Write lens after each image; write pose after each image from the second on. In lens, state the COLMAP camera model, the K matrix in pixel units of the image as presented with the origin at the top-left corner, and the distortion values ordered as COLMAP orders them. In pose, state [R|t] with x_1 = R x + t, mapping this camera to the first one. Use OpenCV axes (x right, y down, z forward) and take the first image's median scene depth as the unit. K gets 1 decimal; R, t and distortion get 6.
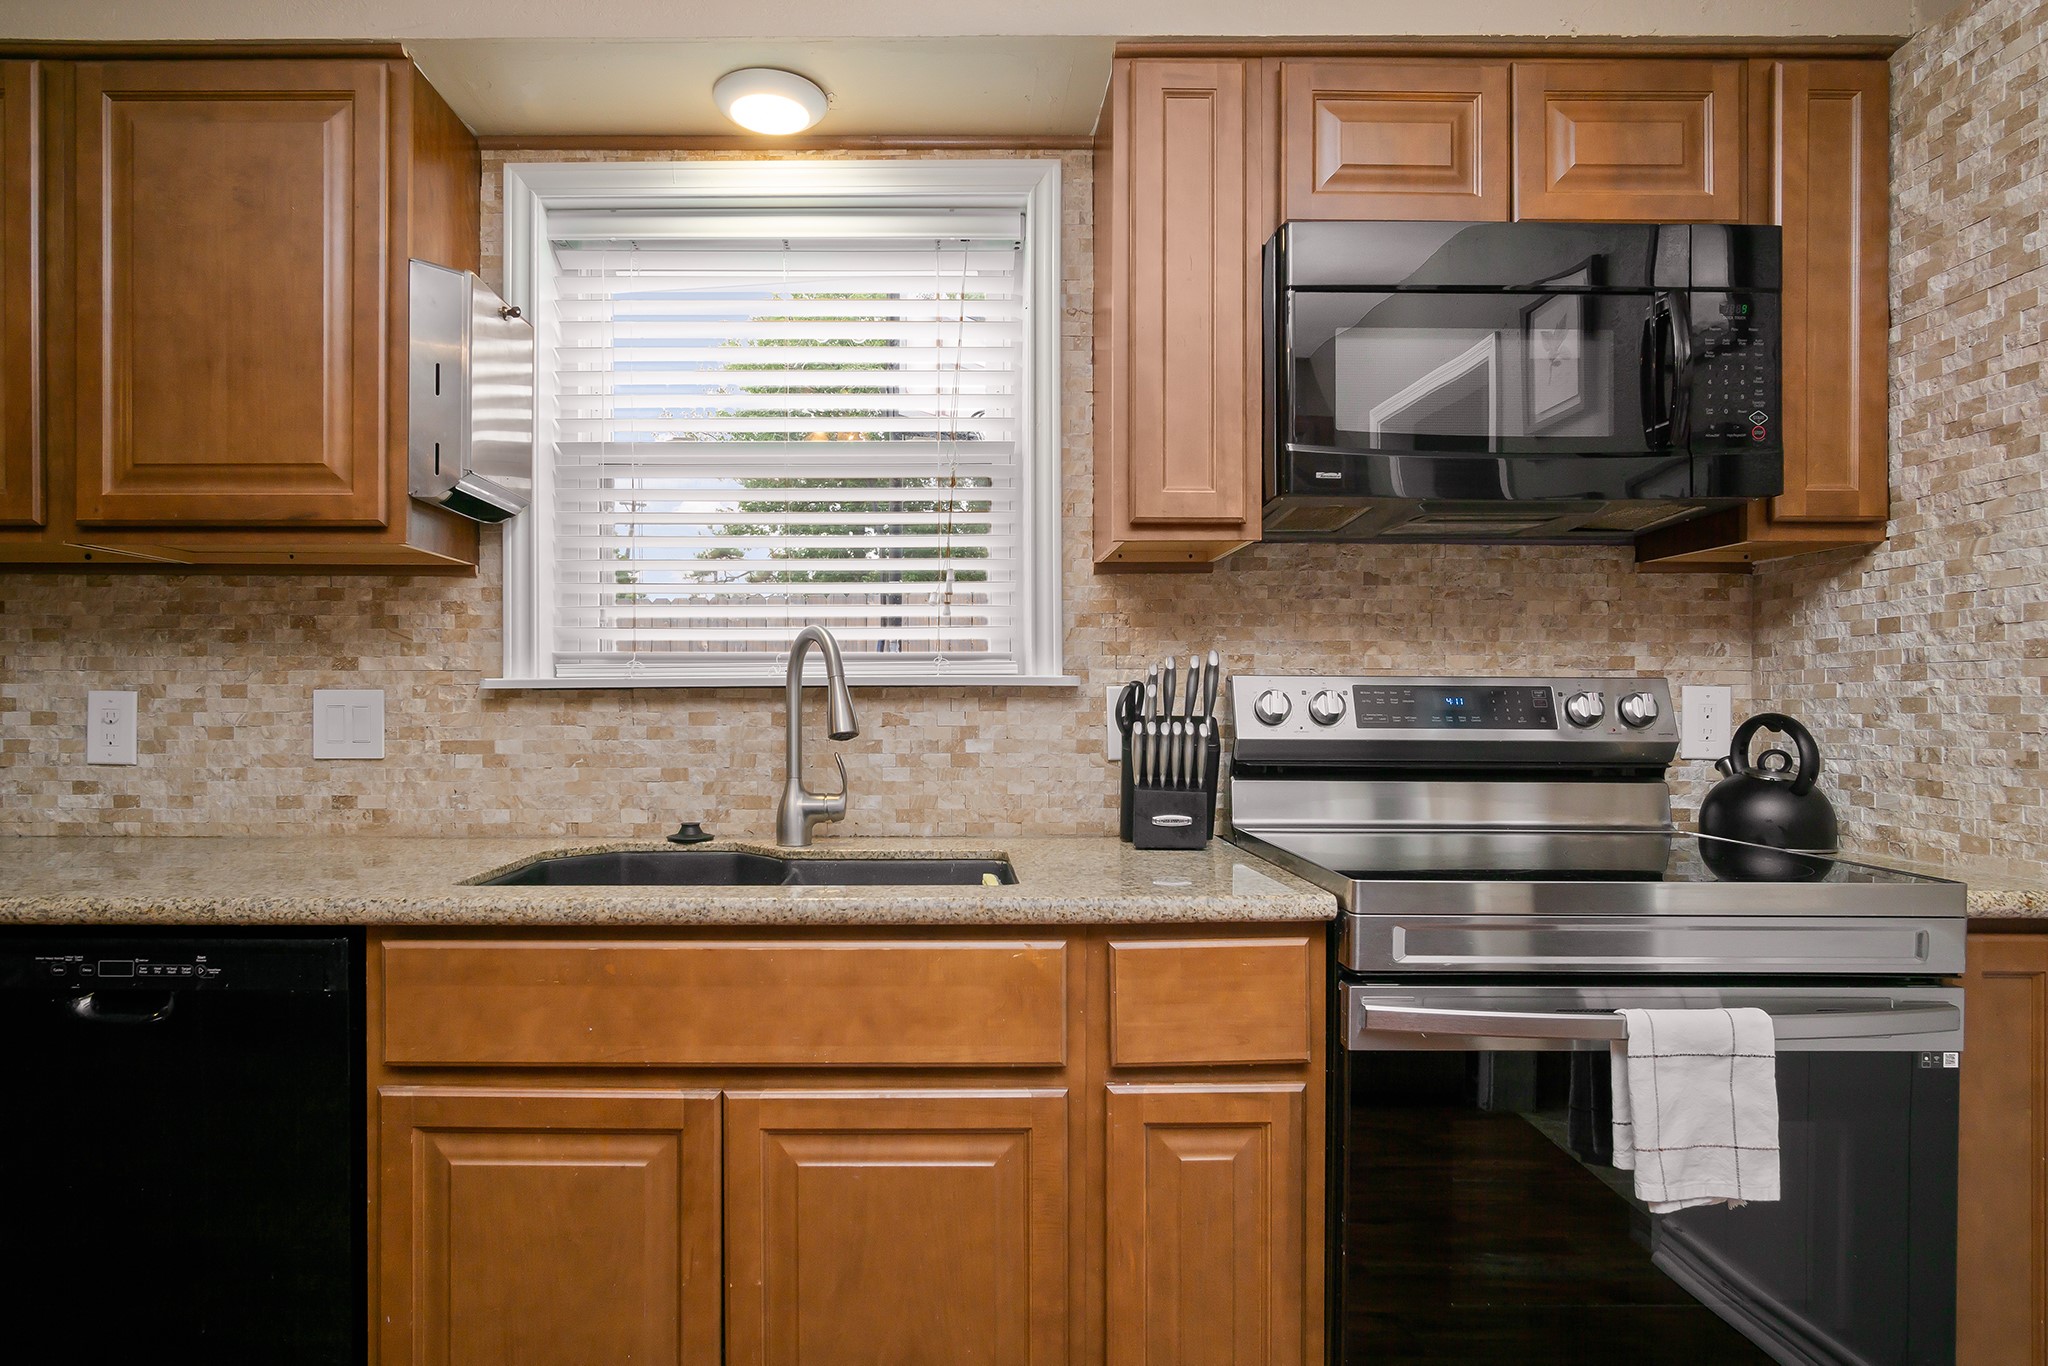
lens RADIAL K [[1137.9, 0, 970.3], [0, 1137.9, 694.1], [0, 0, 1]] dist [-0.002221, -0.000419]
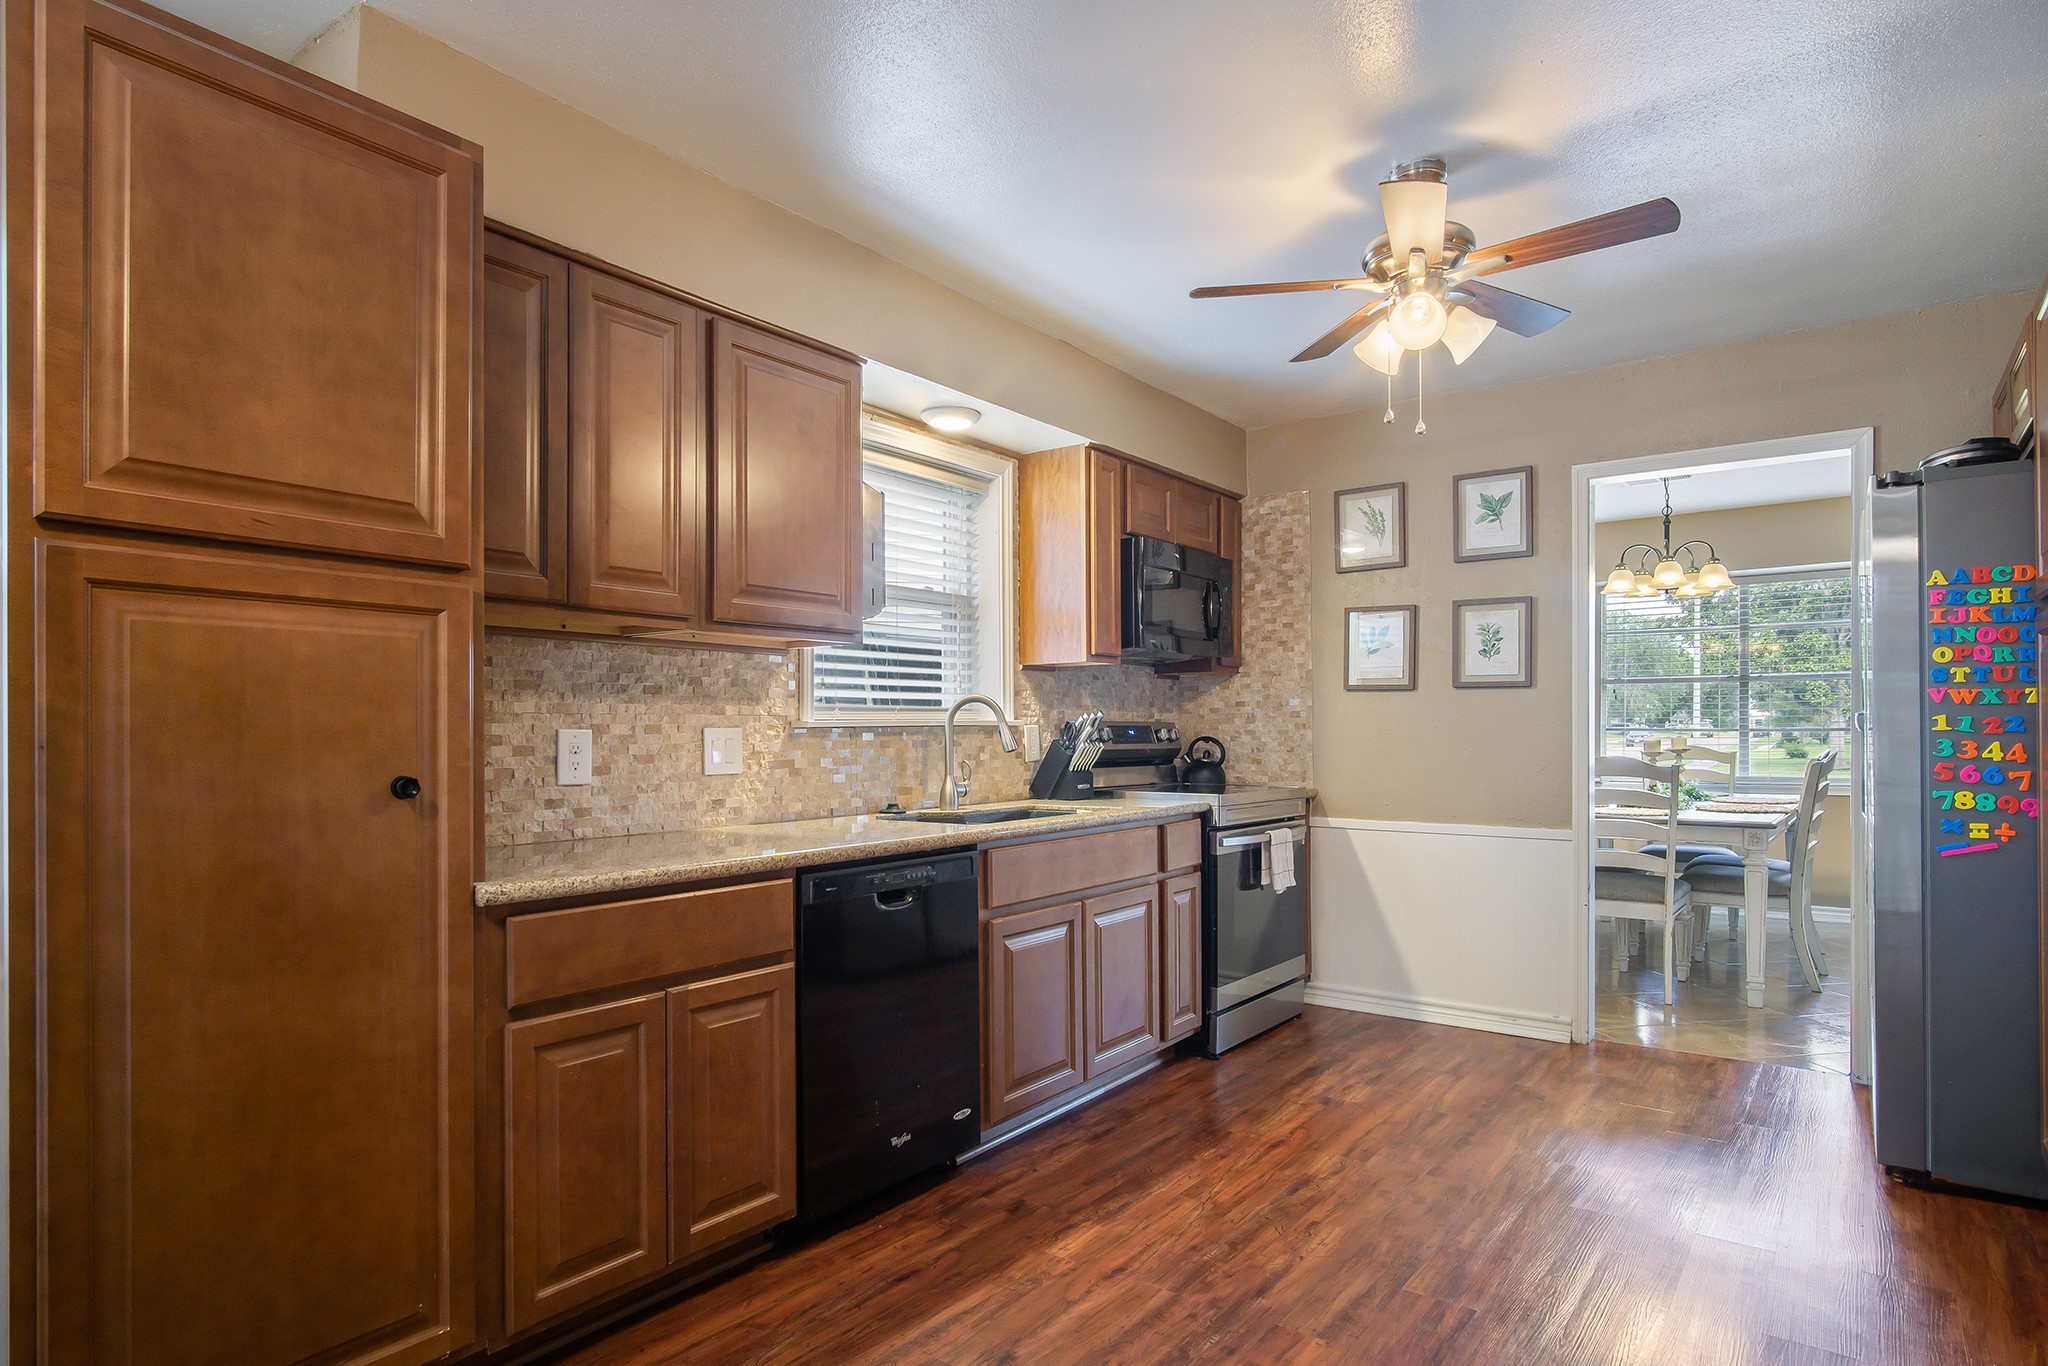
lens RADIAL K [[1141.5, 0, 1015.9], [0, 1141.5, 724.1], [0, 0, 1]] dist [-0.003477, 0.000066]
pose [[0.598573, 0.000924, 0.801067, -1.511590], [0.002956, 0.999990, -0.003362, -0.002729], [-0.801063, 0.004380, 0.598565, -0.201886]]
